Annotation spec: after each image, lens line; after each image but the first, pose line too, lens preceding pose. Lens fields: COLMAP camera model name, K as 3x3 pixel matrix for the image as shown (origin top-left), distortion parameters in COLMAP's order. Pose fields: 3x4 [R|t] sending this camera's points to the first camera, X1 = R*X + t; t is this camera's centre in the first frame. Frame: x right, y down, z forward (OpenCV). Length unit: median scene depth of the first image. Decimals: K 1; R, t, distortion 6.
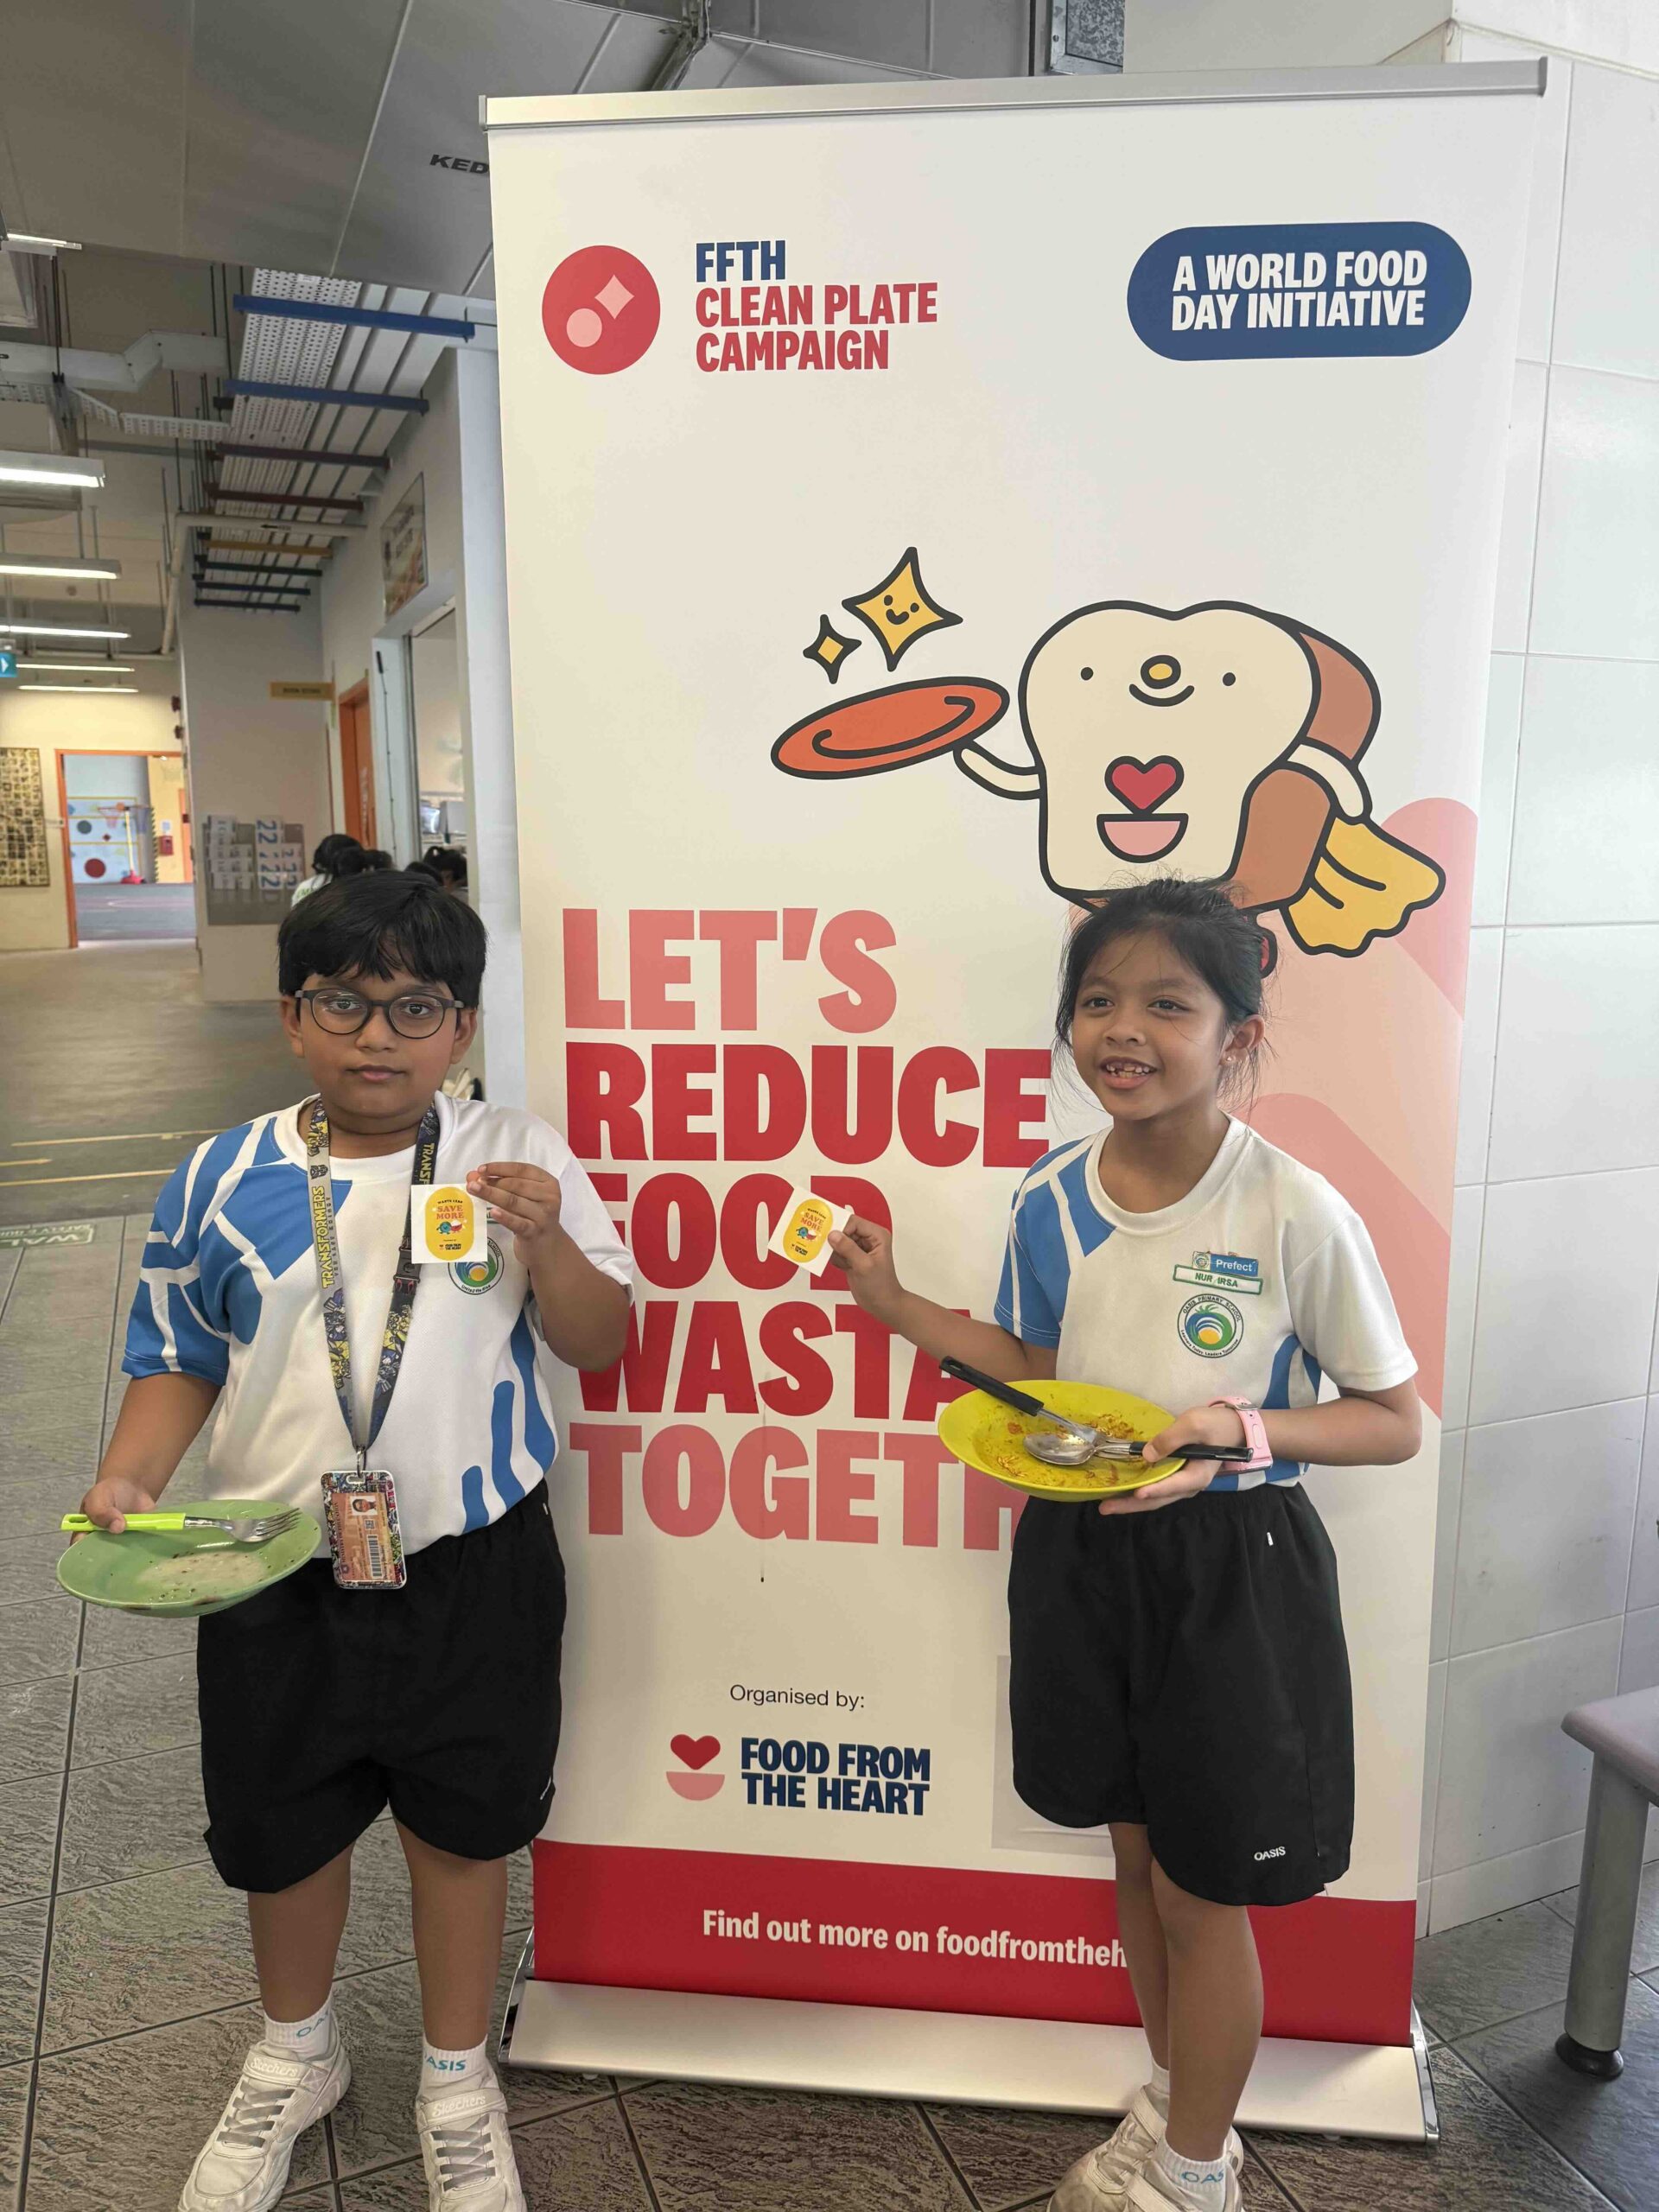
lens RADIAL K [[1605.2, 0, 829.5], [0, 1605.2, 1106.0], [0, 0, 1]] dist [0.071358, -0.146280]
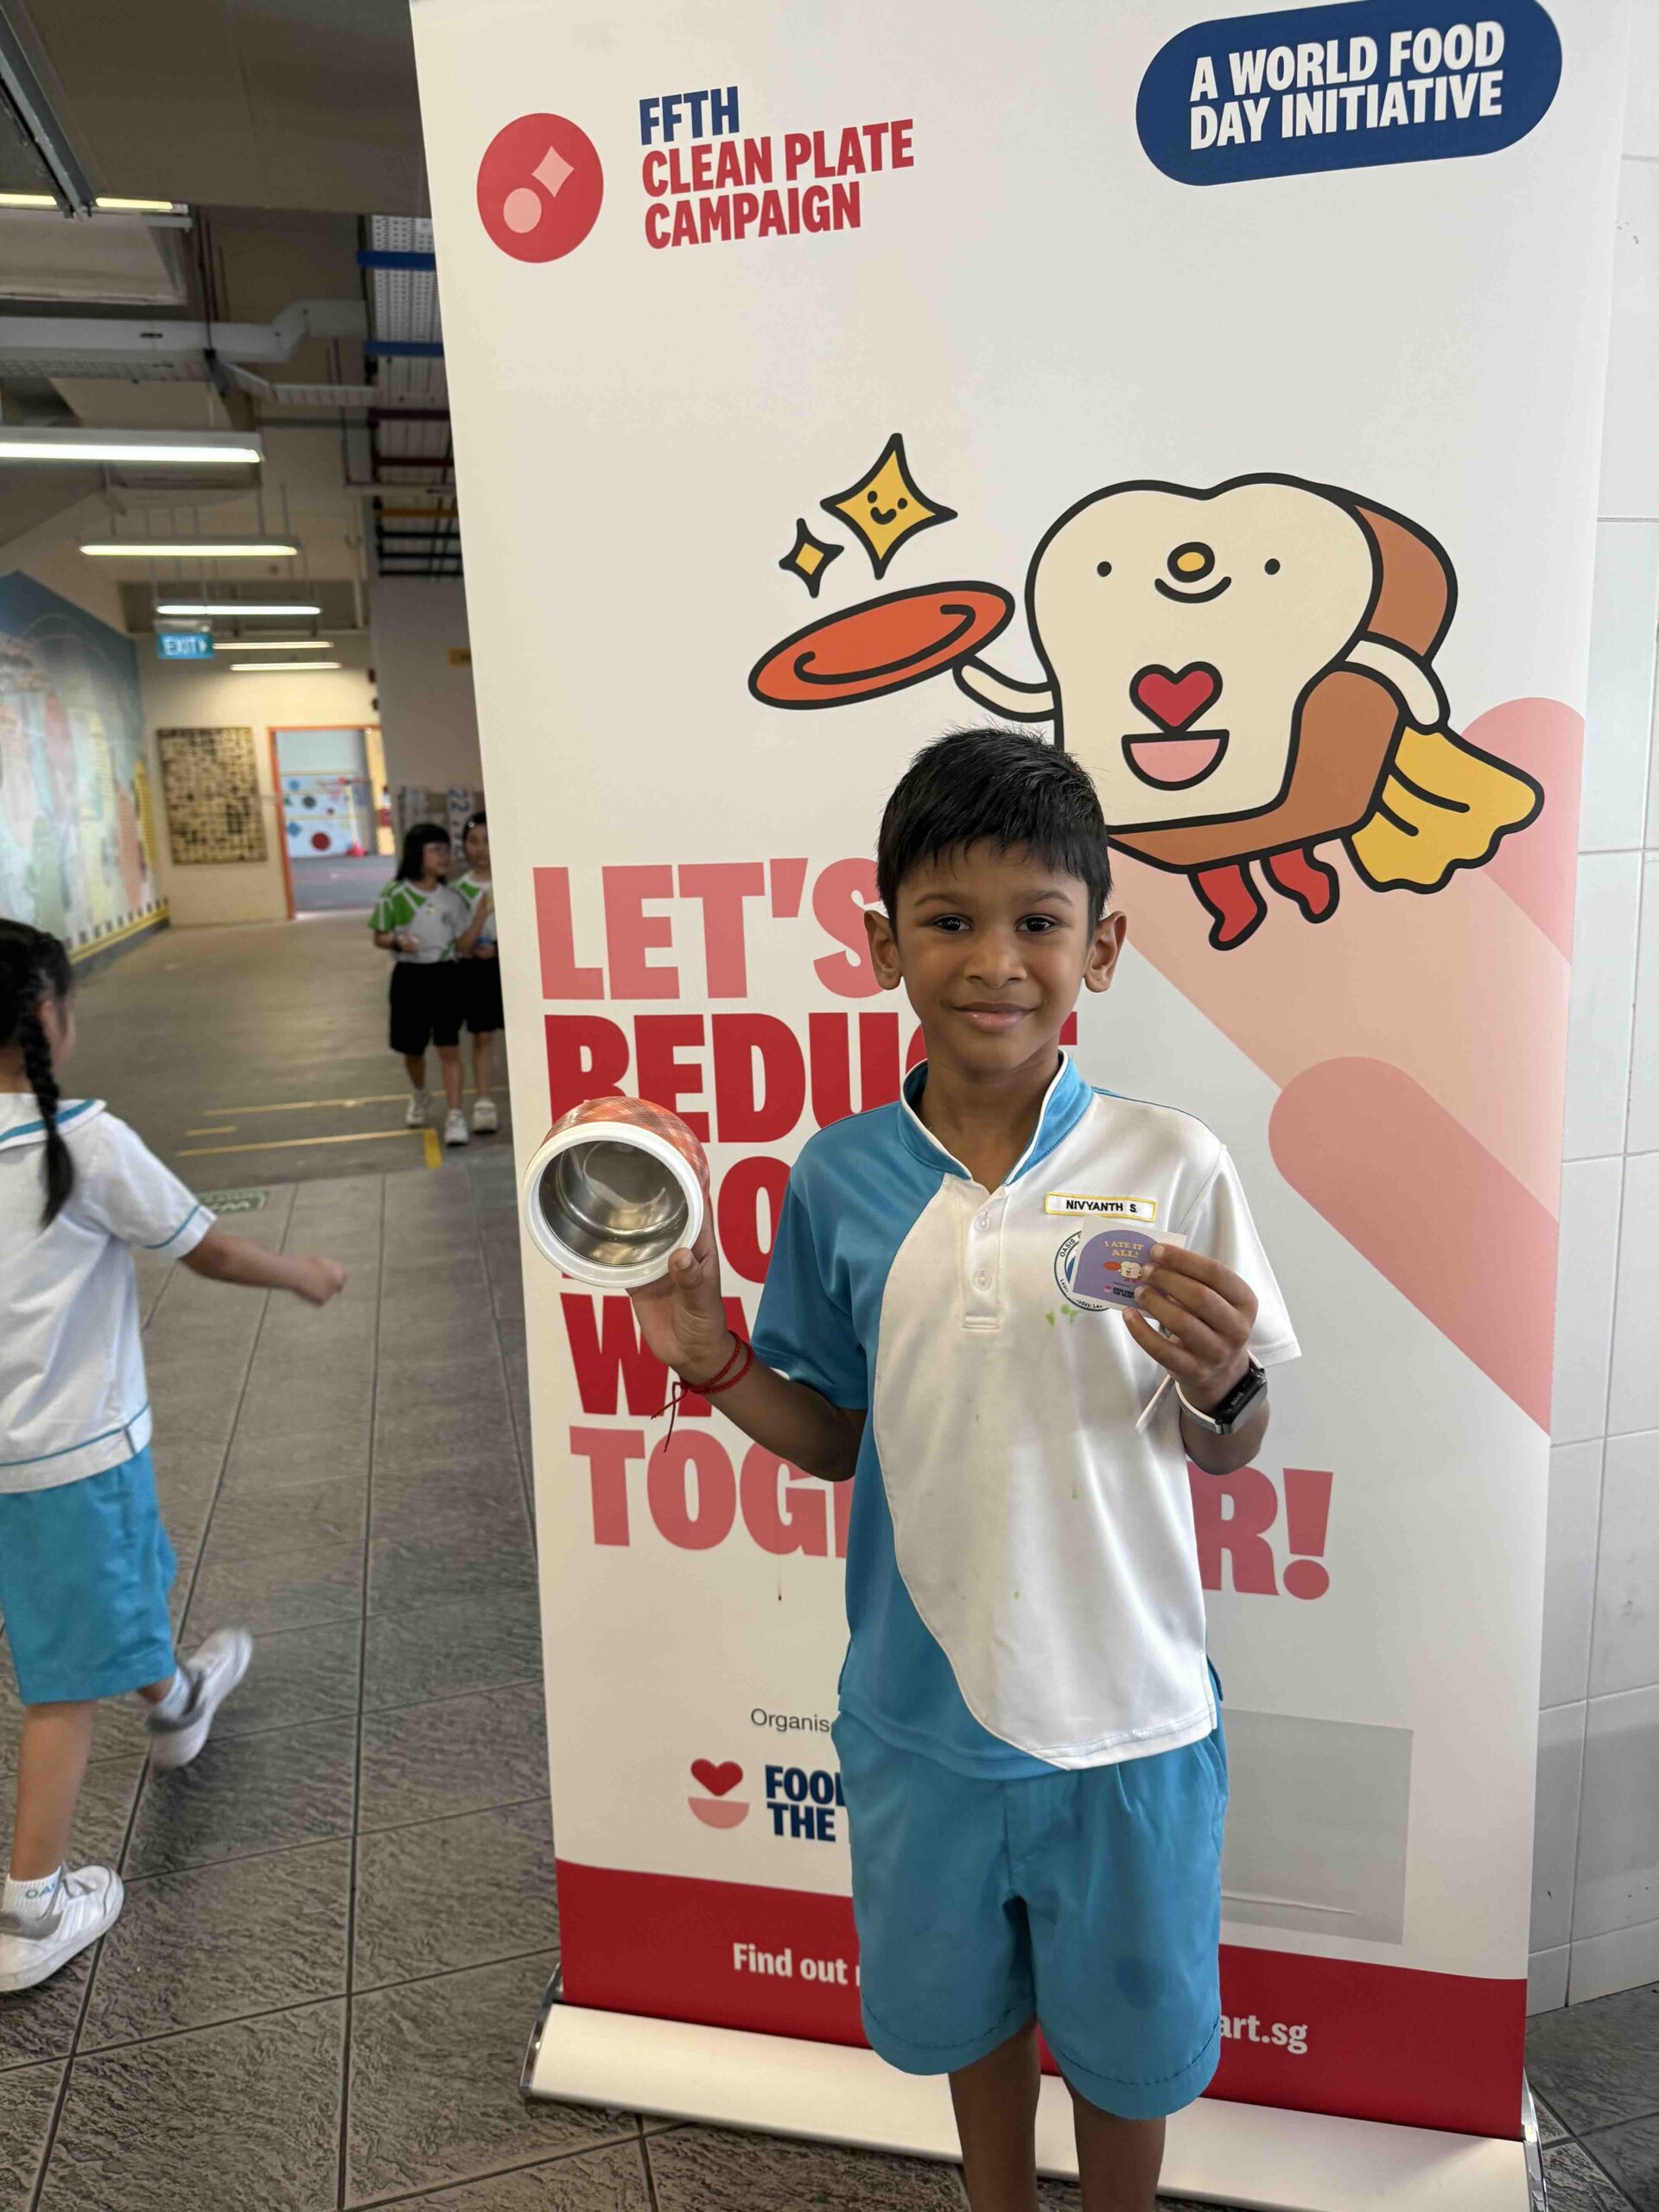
lens RADIAL K [[1613.0, 0, 833.0], [0, 1613.0, 1122.4], [0, 0, 1]] dist [0.028679, -0.054188]
pose [[0.991155, -0.014349, -0.131934, 0.127951], [0.019667, 0.999042, 0.039098, -0.012350], [0.131247, -0.041347, 0.990487, 0.123009]]
